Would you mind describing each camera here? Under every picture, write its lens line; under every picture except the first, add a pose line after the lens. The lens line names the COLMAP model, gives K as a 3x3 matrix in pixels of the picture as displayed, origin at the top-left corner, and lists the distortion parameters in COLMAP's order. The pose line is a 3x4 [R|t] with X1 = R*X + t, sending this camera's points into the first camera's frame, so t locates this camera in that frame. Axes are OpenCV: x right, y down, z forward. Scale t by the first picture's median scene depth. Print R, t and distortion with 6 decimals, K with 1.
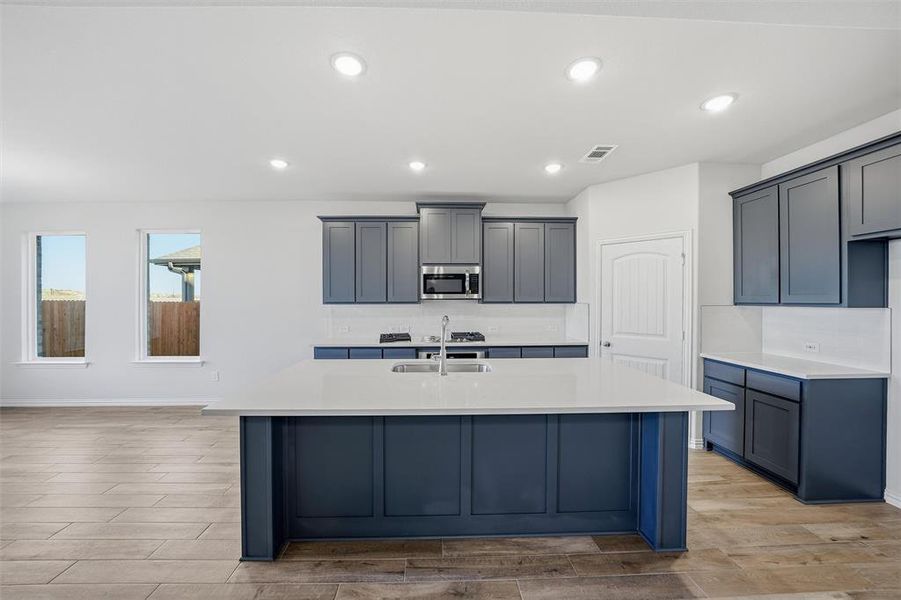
lens RADIAL K [[313.9, 0, 441.1], [0, 313.9, 303.4], [0, 0, 1]] dist [-0.015679, 0.000086]
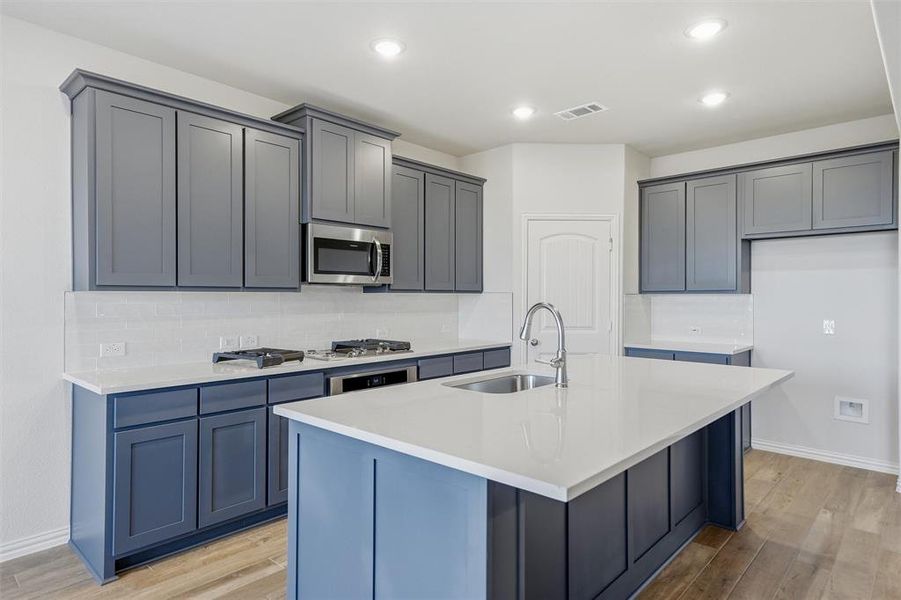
lens RADIAL K [[509.8, 0, 419.8], [0, 509.8, 301.8], [0, 0, 1]] dist [0.004946, 0.001453]
pose [[0.725862, -0.005363, 0.687819, -0.575650], [0.006786, 0.999977, 0.000637, 0.021104], [-0.687807, 0.004205, 0.725882, 0.234651]]
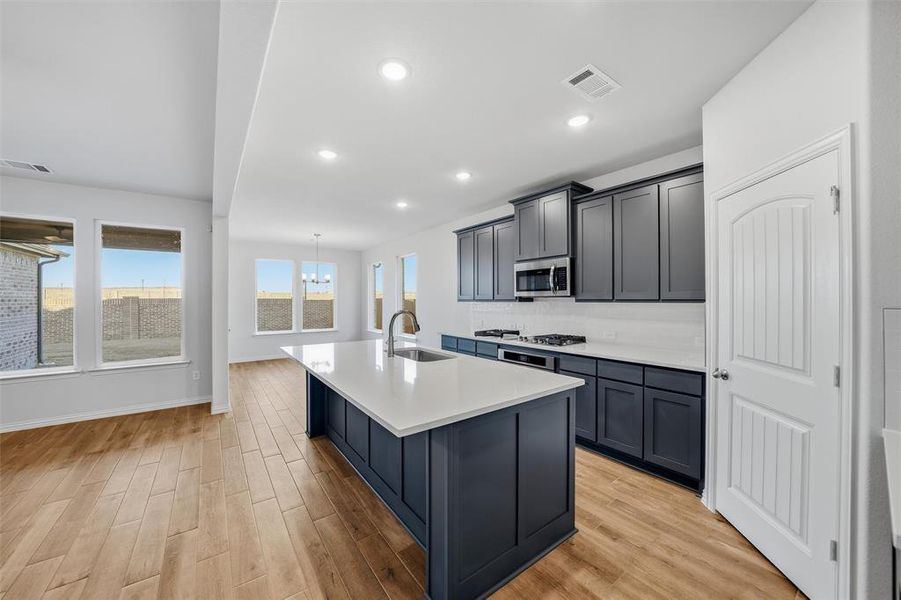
lens RADIAL K [[322.2, 0, 450.5], [0, 322.2, 300.0], [0, 0, 1]] dist [0.000454, 0.000073]
pose [[0.577364, -0.001356, -0.816486, 0.695816], [-0.004321, 0.999980, -0.004717, 0.001501], [0.816476, 0.006251, 0.577346, 0.259256]]
